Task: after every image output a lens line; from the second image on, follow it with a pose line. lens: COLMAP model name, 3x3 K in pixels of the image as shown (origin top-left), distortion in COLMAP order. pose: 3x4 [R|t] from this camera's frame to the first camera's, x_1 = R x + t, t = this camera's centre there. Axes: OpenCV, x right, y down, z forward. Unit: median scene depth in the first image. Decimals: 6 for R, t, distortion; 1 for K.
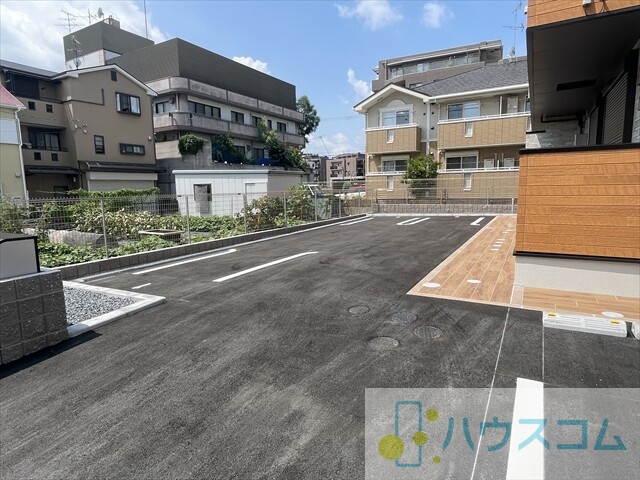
lens RADIAL K [[373.7, 0, 320.3], [0, 373.7, 236.2], [0, 0, 1]] dist [-0.005105, 0.001186]
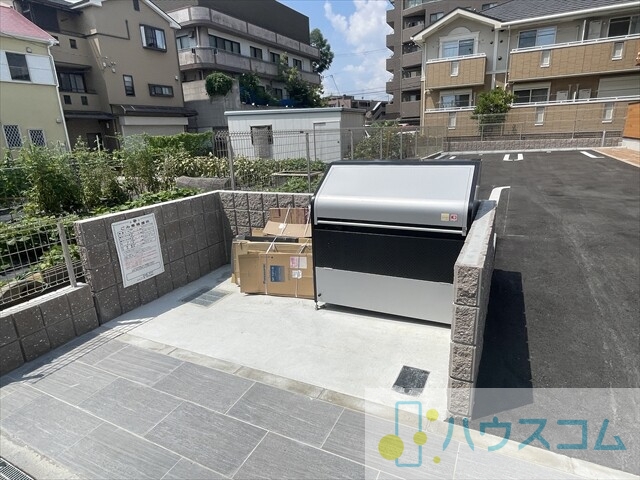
lens RADIAL K [[373.7, 0, 320.3], [0, 373.7, 236.2], [0, 0, 1]] dist [-0.005105, 0.001186]
pose [[0.998455, -0.038165, 0.040396, -0.184363], [0.032124, 0.989506, 0.140874, 0.006172], [-0.045349, -0.139358, 0.989203, 0.025089]]
